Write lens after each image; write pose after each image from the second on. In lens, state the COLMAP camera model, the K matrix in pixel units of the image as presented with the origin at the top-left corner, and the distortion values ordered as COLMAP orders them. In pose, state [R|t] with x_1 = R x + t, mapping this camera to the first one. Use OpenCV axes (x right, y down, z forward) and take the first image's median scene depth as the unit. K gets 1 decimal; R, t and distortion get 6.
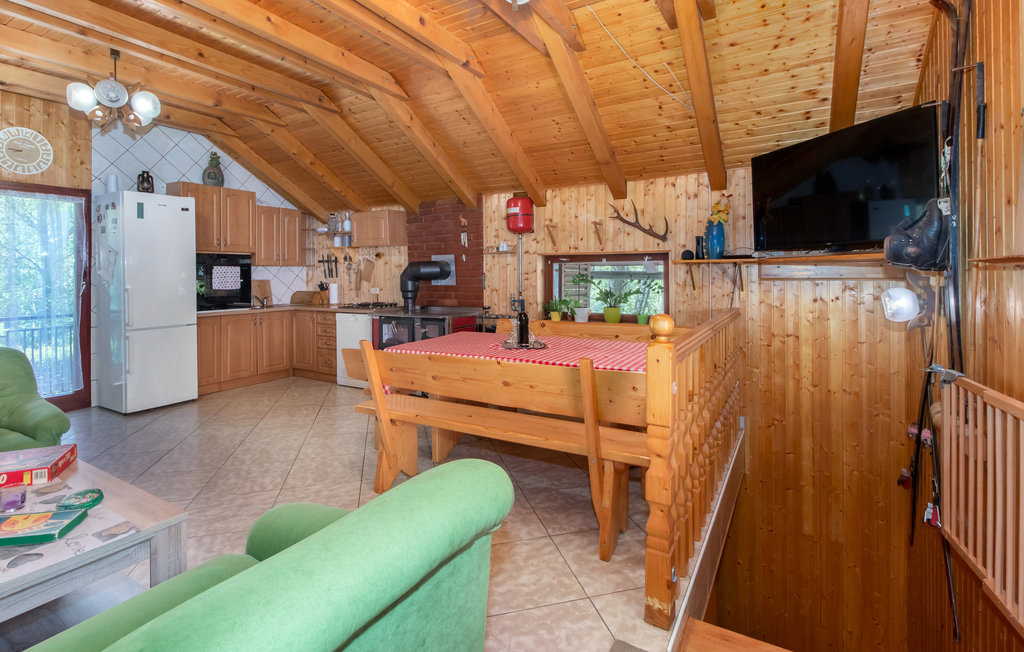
lens RADIAL K [[469.0, 0, 524.7], [0, 469.0, 275.9], [0, 0, 1]] dist [-0.001401, -0.000156]
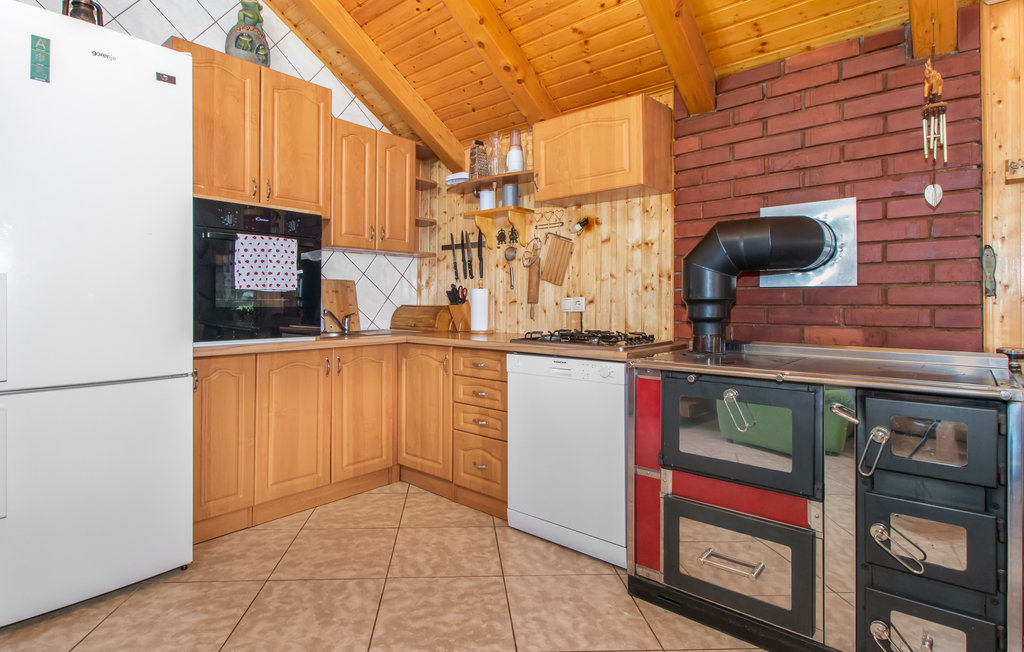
lens RADIAL K [[528.5, 0, 504.2], [0, 528.5, 302.8], [0, 0, 1]] dist [-0.003264, -0.000916]
pose [[0.980289, 0.012319, -0.197187, -0.290543], [-0.012405, 0.999923, 0.000801, 0.031457], [0.197181, 0.001661, 0.980366, 0.503205]]
